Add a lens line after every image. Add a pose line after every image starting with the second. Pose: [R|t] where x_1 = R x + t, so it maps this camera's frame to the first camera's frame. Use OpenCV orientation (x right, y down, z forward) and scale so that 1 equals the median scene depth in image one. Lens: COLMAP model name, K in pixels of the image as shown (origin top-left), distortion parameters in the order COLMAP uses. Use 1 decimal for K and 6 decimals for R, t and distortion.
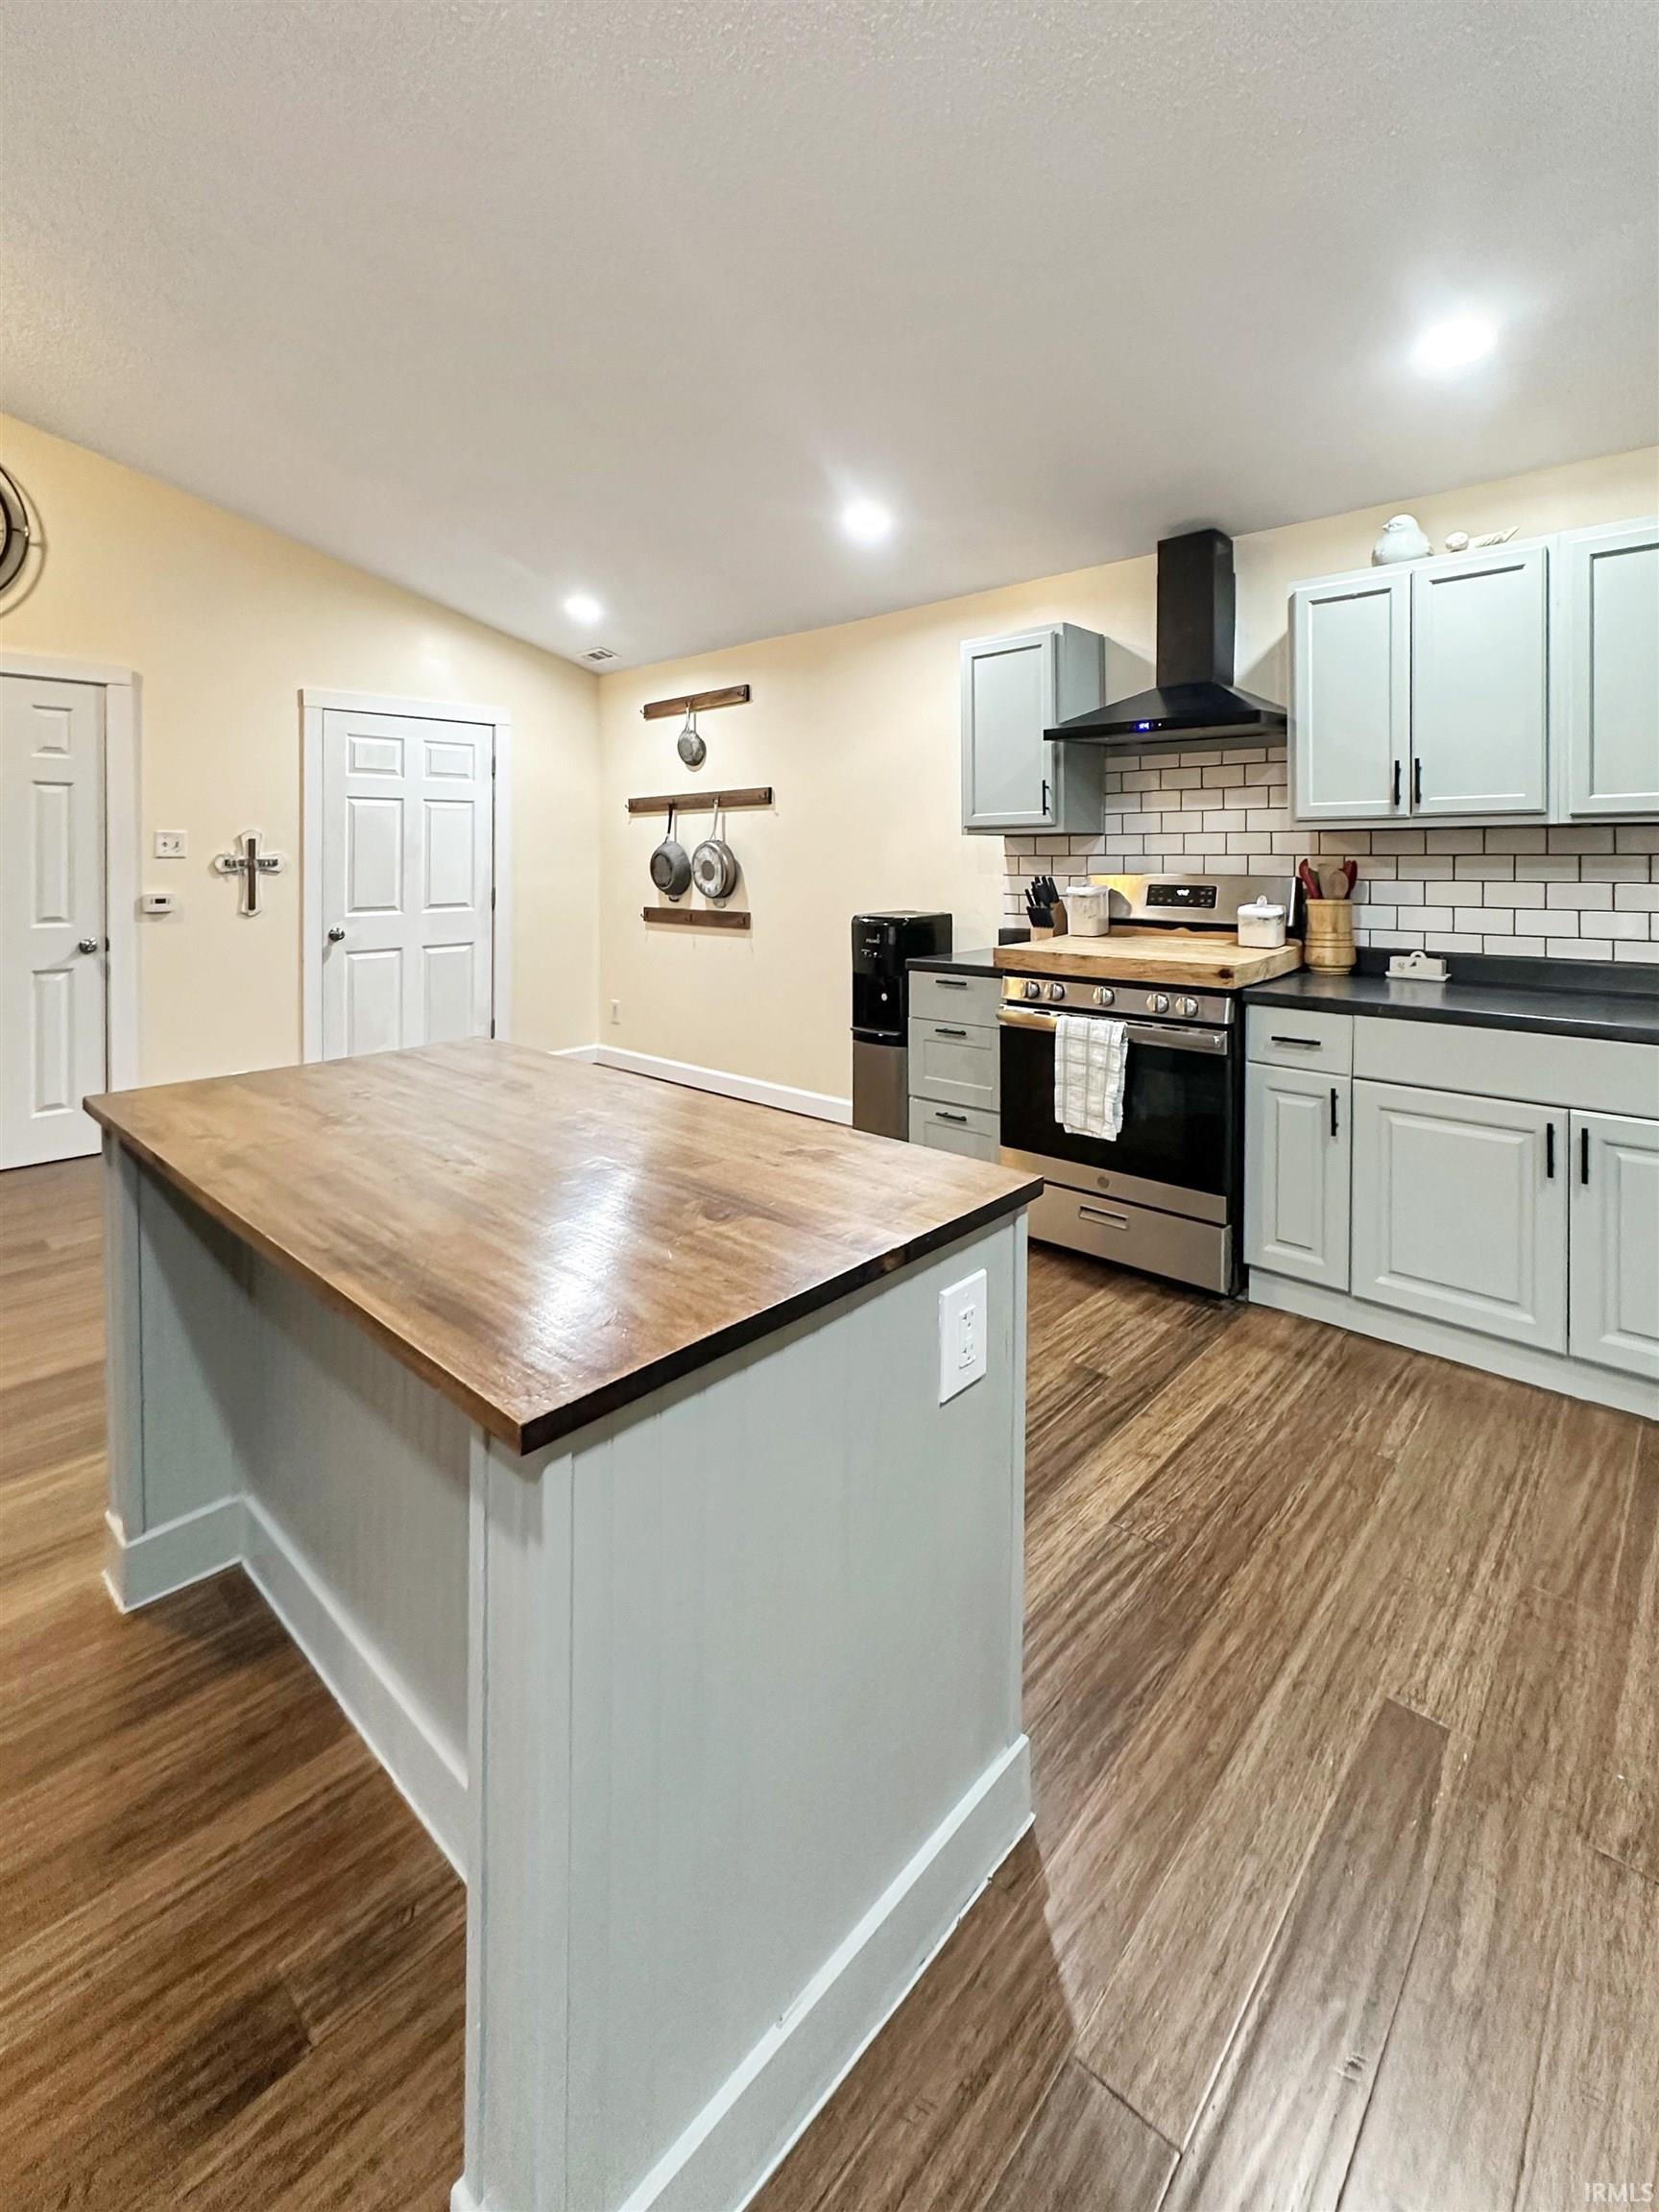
lens RADIAL K [[982.3, 0, 782.5], [0, 982.3, 857.6], [0, 0, 1]] dist [0.002246, 0.000854]
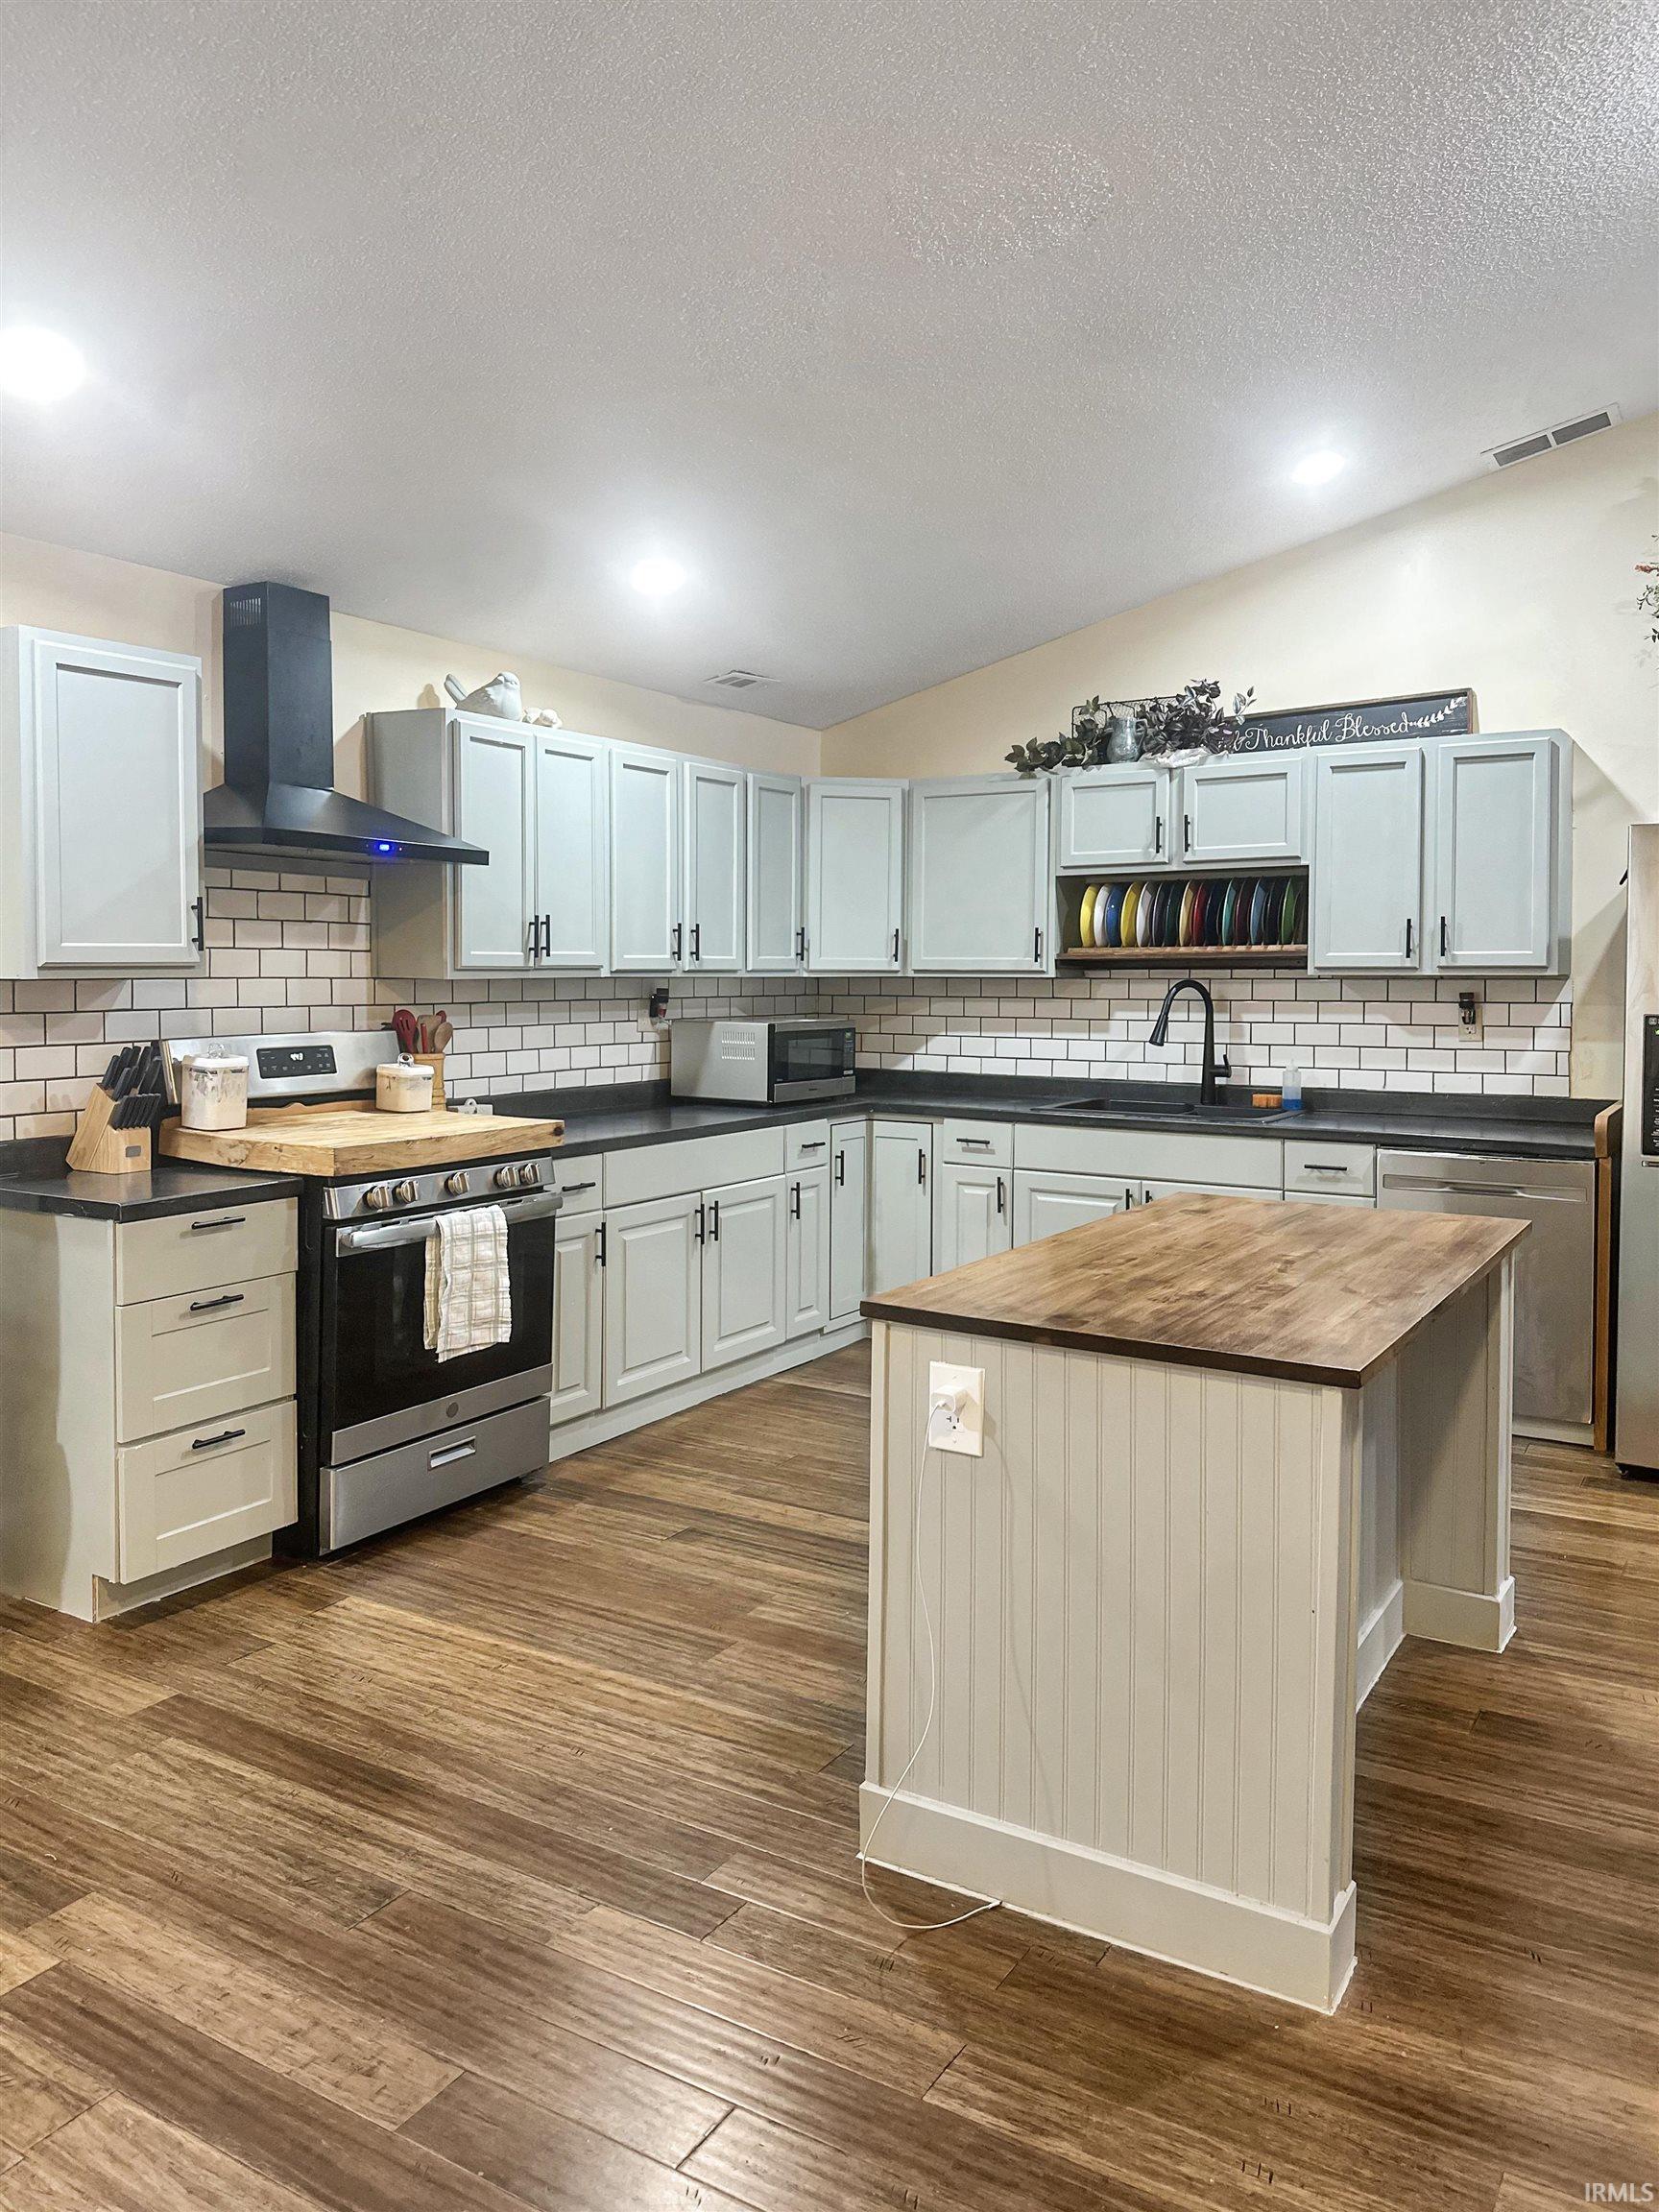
lens RADIAL K [[1681.5, 0, 825.1], [0, 1681.5, 1064.5], [0, 0, 1]] dist [0.139090, -0.220002]
pose [[-0.231175, -0.054041, 0.971410, -1.112809], [0.001886, 0.998429, 0.055993, -0.036253], [-0.972910, 0.014776, -0.230710, 1.022966]]
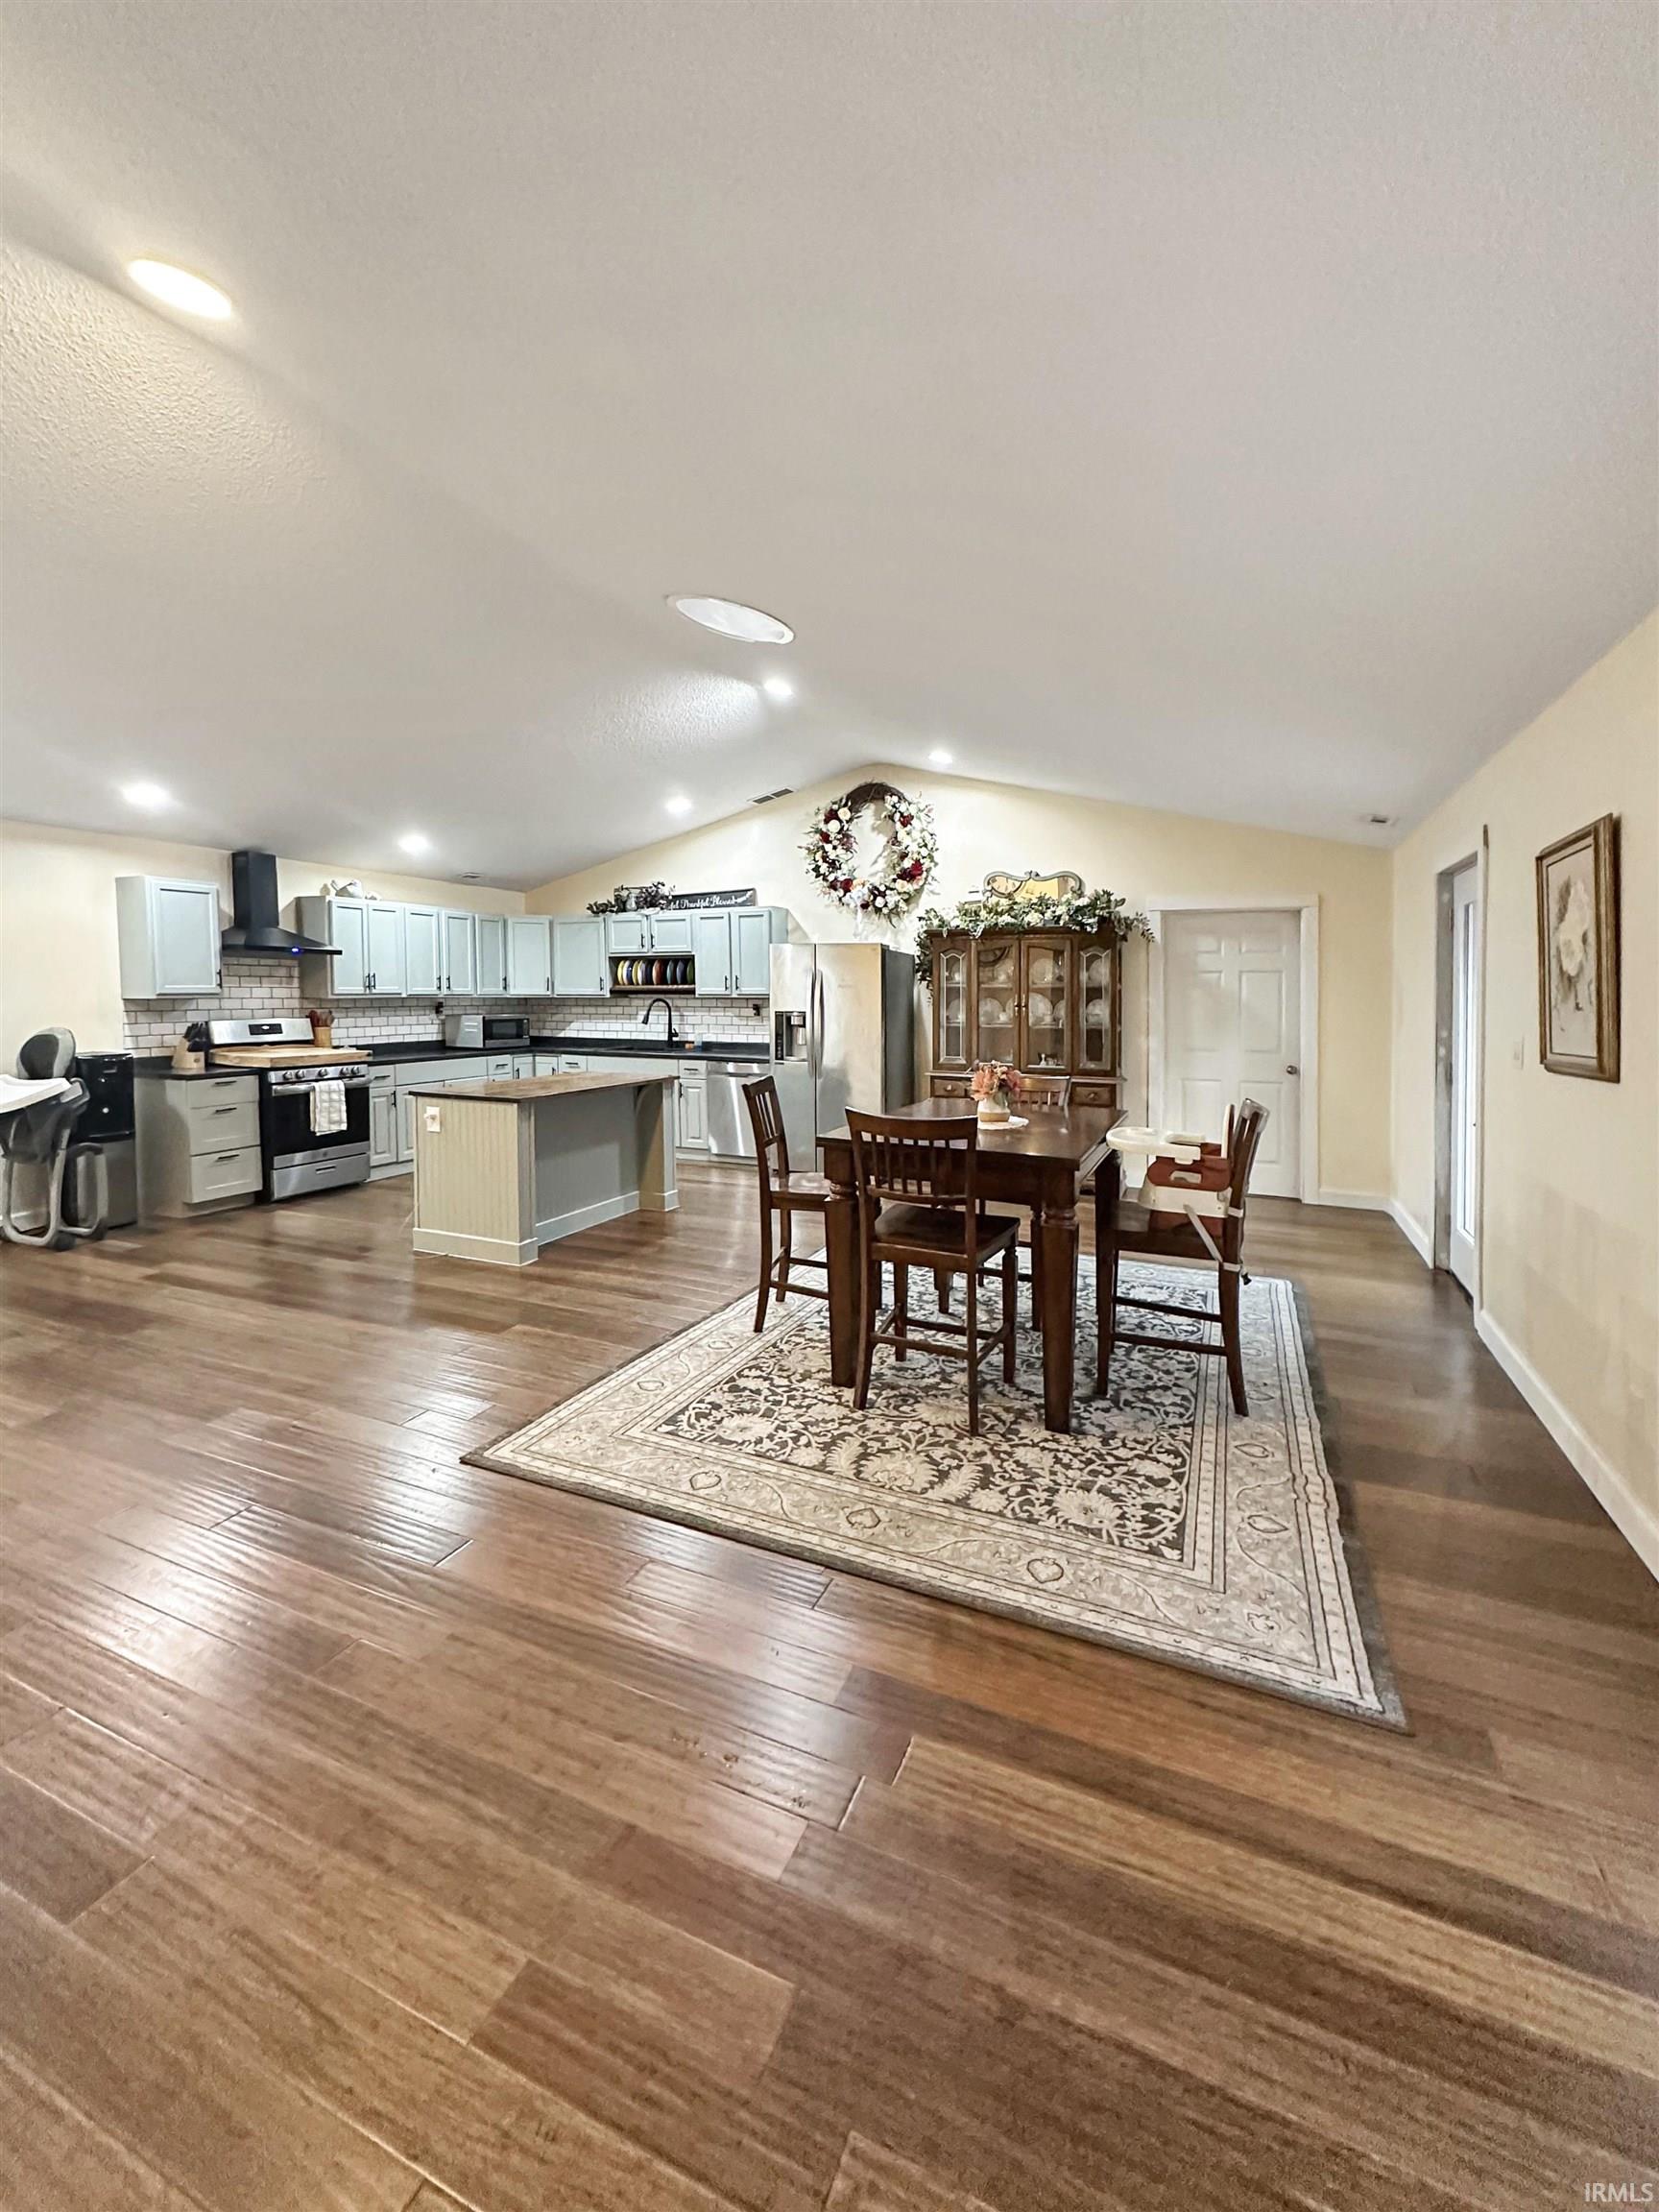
lens RADIAL K [[1068.4, 0, 873.8], [0, 1068.4, 1083.0], [0, 0, 1]] dist [0.034973, 0.000254]
pose [[-0.349815, -0.079784, 0.933415, -2.447702], [0.002279, 0.996291, 0.086012, -0.045847], [-0.936816, 0.032216, -0.348336, 0.675156]]
